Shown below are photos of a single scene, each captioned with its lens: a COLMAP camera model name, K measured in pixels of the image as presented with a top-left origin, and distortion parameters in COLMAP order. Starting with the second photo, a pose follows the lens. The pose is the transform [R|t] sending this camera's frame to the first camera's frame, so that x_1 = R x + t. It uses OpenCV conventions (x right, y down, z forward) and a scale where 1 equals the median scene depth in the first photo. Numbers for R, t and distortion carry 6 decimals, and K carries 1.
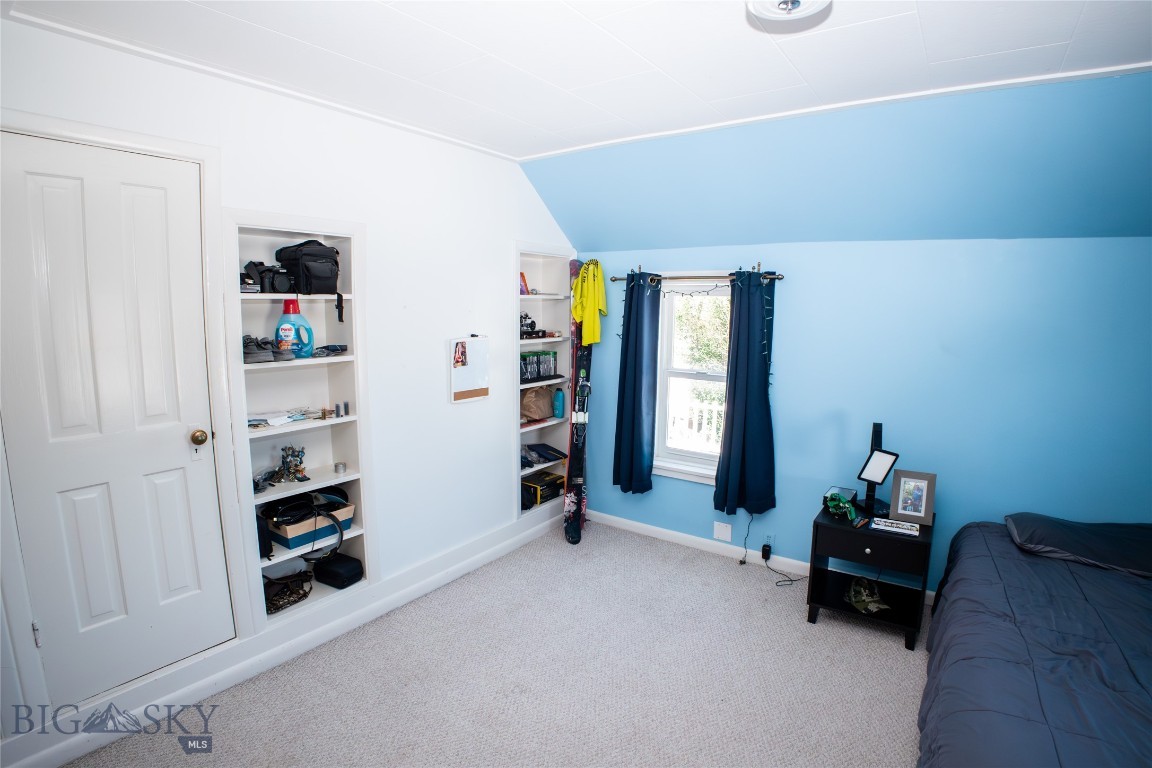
lens RADIAL K [[564.4, 0, 564.9], [0, 564.4, 362.0], [0, 0, 1]] dist [-0.130337, 0.033865]
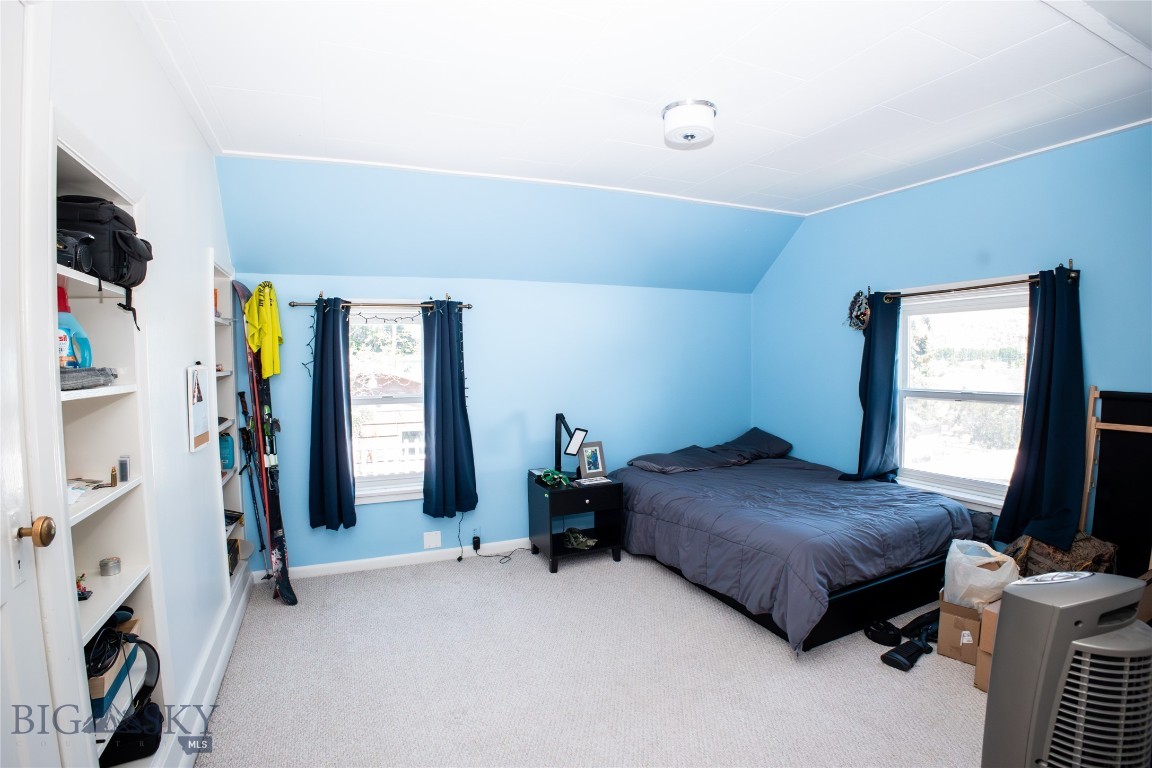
lens RADIAL K [[564.4, 0, 564.9], [0, 564.4, 362.0], [0, 0, 1]] dist [-0.130337, 0.033865]
pose [[0.516741, -0.021778, 0.855865, -0.499783], [0.105587, 0.993666, -0.038466, 0.031267], [-0.849606, 0.110245, 0.515767, 0.187063]]
